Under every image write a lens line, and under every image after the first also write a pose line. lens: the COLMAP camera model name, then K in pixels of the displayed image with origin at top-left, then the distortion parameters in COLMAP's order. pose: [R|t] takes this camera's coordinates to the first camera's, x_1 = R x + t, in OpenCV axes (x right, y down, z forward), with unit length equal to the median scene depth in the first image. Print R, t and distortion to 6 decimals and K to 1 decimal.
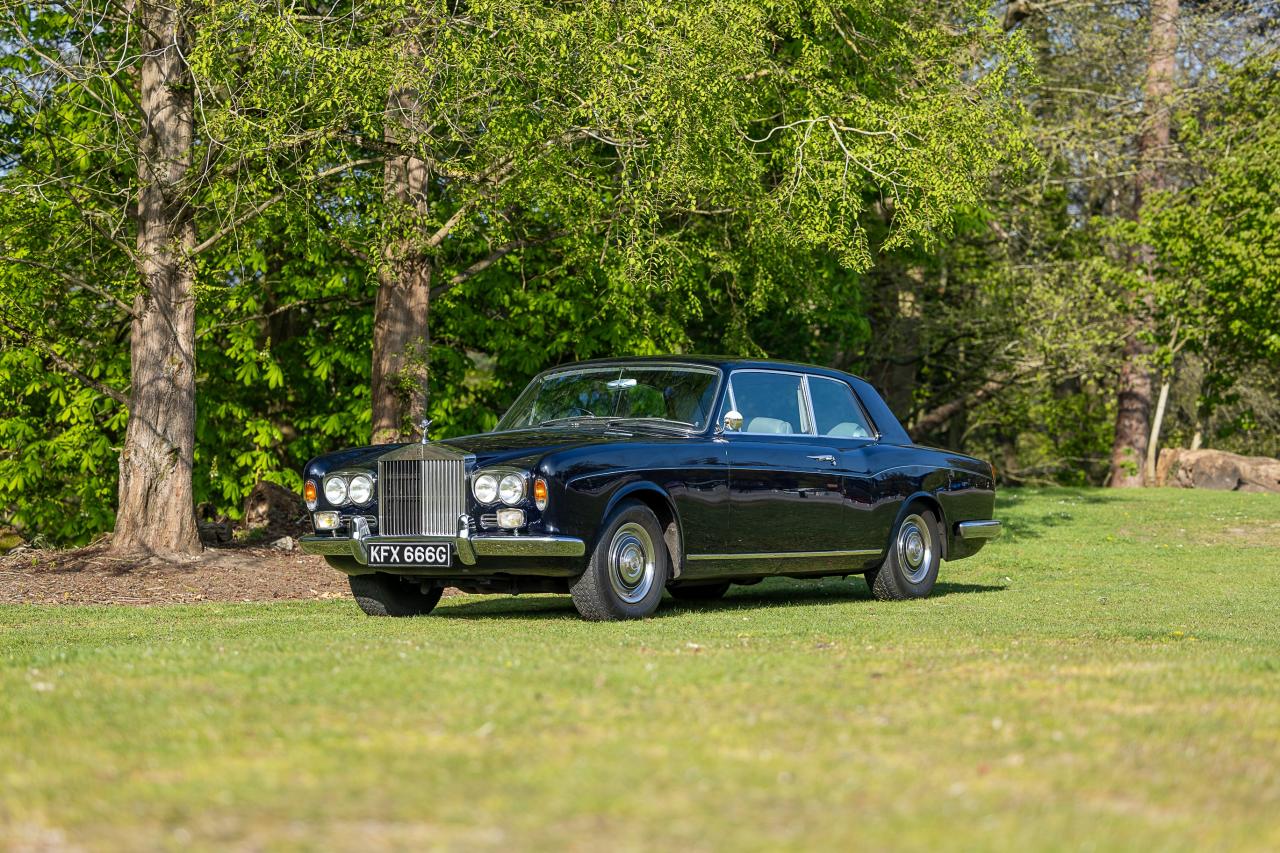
lens RADIAL K [[2902.4, 0, 640.0], [0, 2902.4, 426.5], [0, 0, 1]] dist [0.027269, -0.056370]
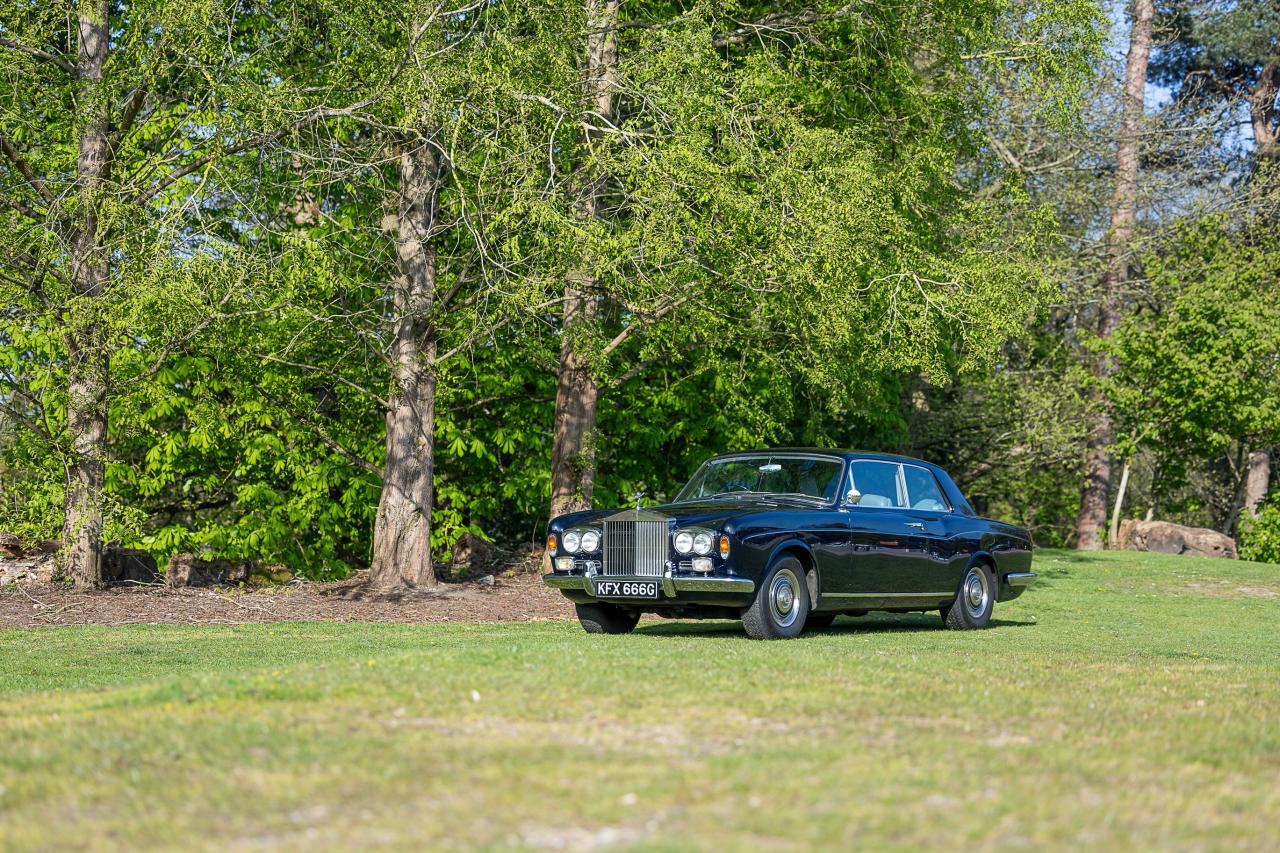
lens RADIAL K [[2397.3, 0, 663.3], [0, 2397.3, 425.3], [0, 0, 1]] dist [0.002536, 0.061835]
pose [[0.999810, 0.019255, -0.003001, -0.056043], [-0.019331, 0.999435, -0.027493, -0.002925], [0.002470, 0.027546, 0.999617, -0.142029]]
